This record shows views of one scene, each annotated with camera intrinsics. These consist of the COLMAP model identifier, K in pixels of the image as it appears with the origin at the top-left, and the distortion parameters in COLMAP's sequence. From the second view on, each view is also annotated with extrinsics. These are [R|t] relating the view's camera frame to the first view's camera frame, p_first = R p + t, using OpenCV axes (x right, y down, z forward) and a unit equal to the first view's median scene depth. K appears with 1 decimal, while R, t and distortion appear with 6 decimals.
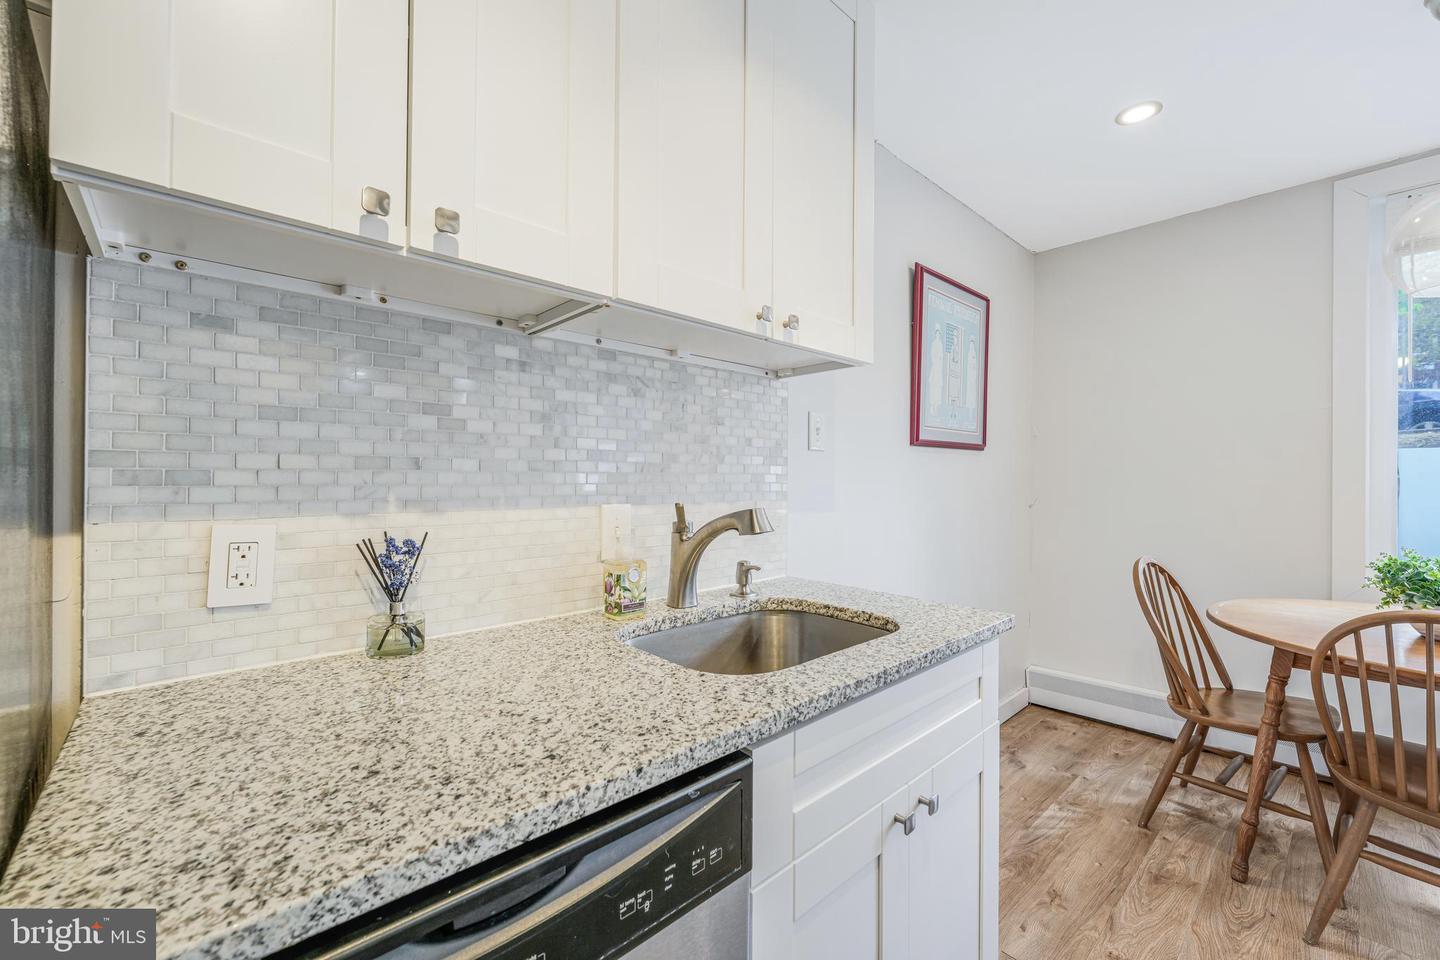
lens RADIAL K [[586.3, 0, 723.0], [0, 586.3, 475.1], [0, 0, 1]] dist [-0.000348, -0.000442]
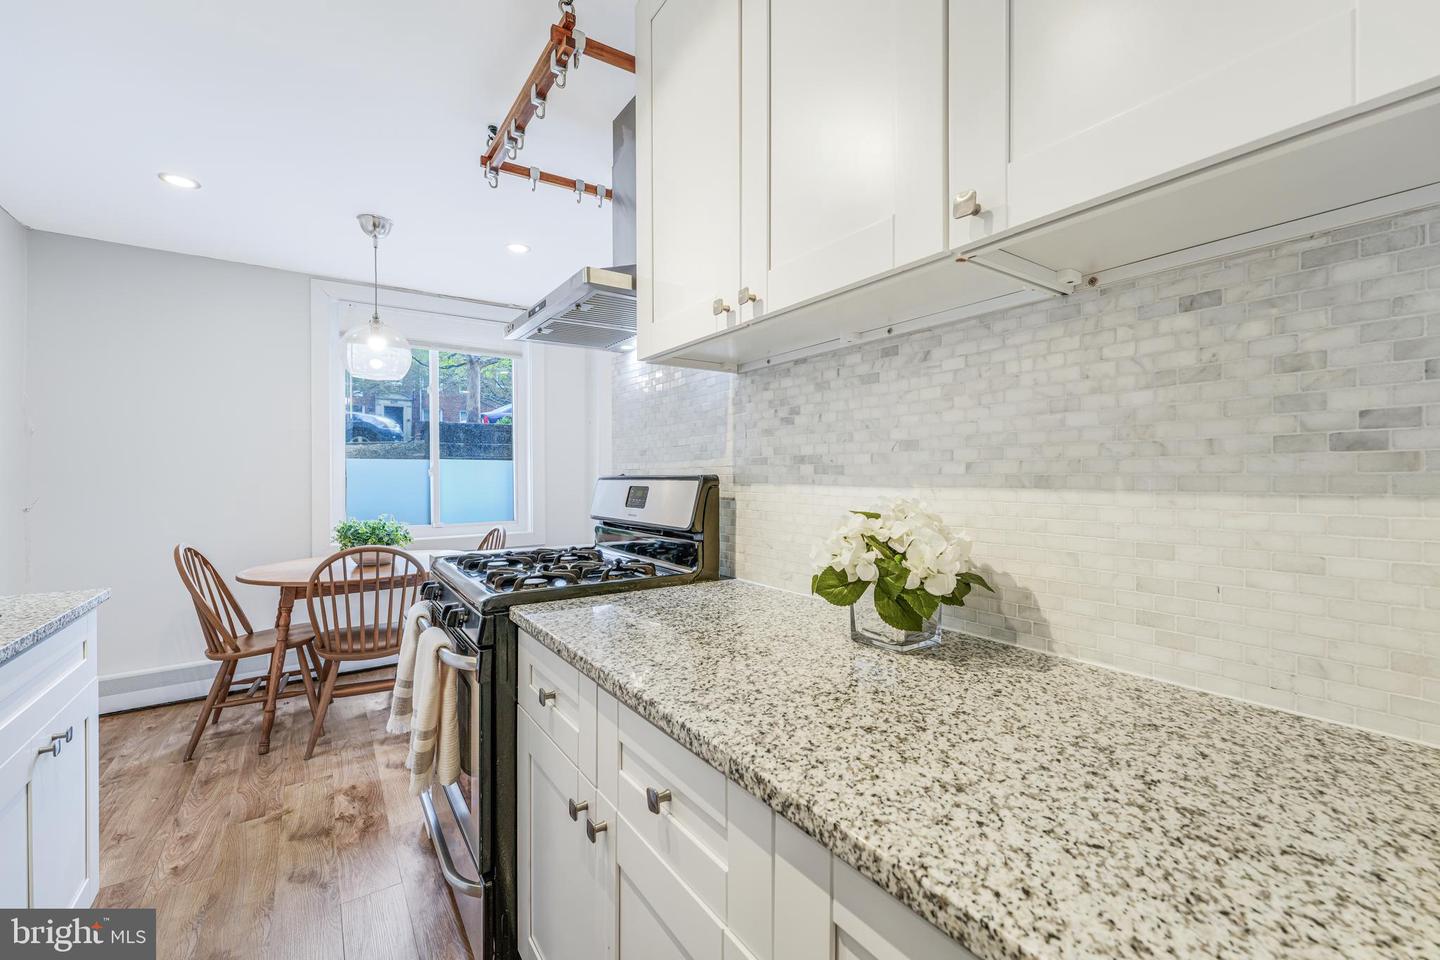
lens RADIAL K [[586.3, 0, 723.0], [0, 586.3, 475.1], [0, 0, 1]] dist [-0.000348, -0.000442]
pose [[0.137666, -0.002022, 0.990477, -0.565702], [0.003137, 0.999994, 0.001605, 0.001648], [-0.990474, 0.002886, 0.137671, -0.467823]]
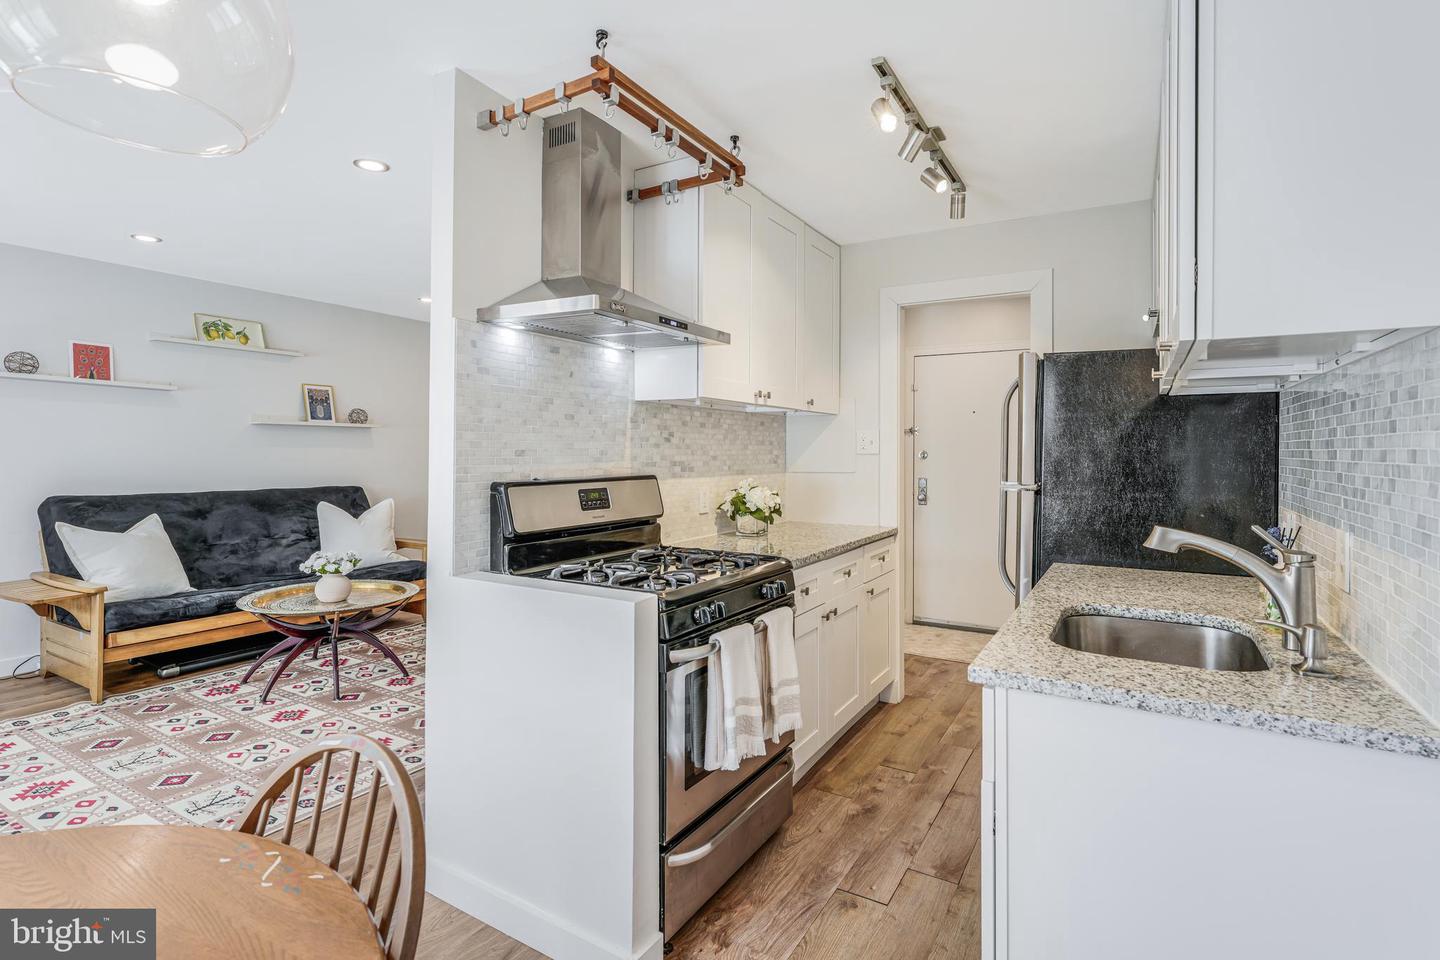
lens RADIAL K [[697.3, 0, 719.8], [0, 697.3, 448.0], [0, 0, 1]] dist [0.000426, 0.000044]
pose [[-0.962229, -0.008913, -0.272095, 1.133301], [-0.008203, 0.999959, -0.003747, -0.073582], [0.272117, -0.001373, -0.962263, 1.899713]]
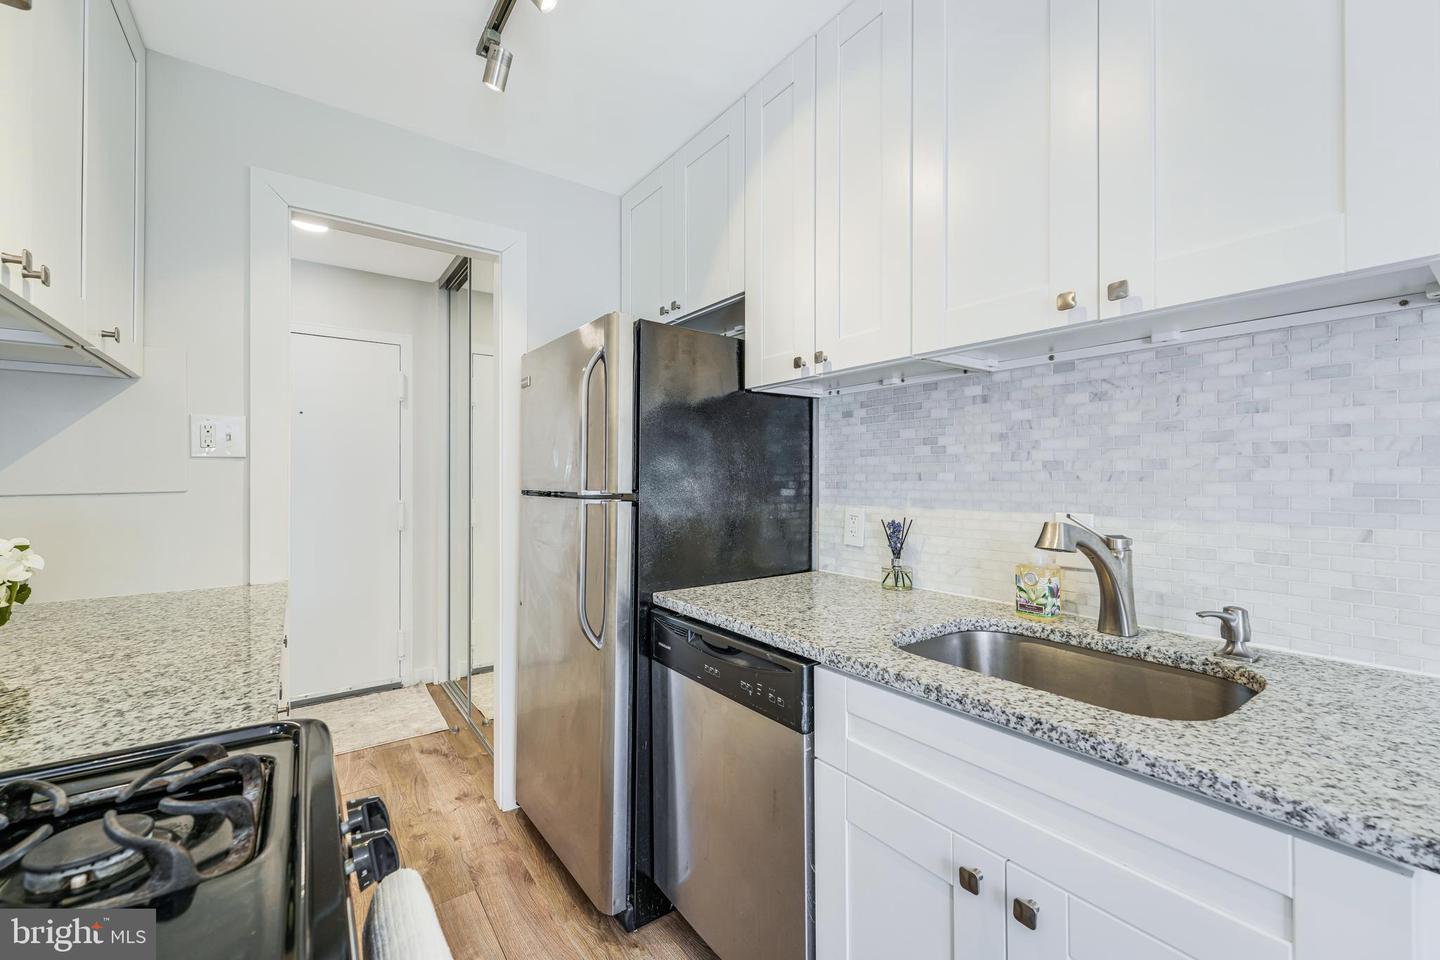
lens RADIAL K [[586.3, 0, 723.0], [0, 586.3, 475.1], [0, 0, 1]] dist [-0.000348, -0.000442]
pose [[-0.126216, -0.011313, -0.991938, 0.938972], [0.003305, 0.999925, -0.011825, -0.006137], [0.991997, -0.004771, -0.126169, 0.561844]]
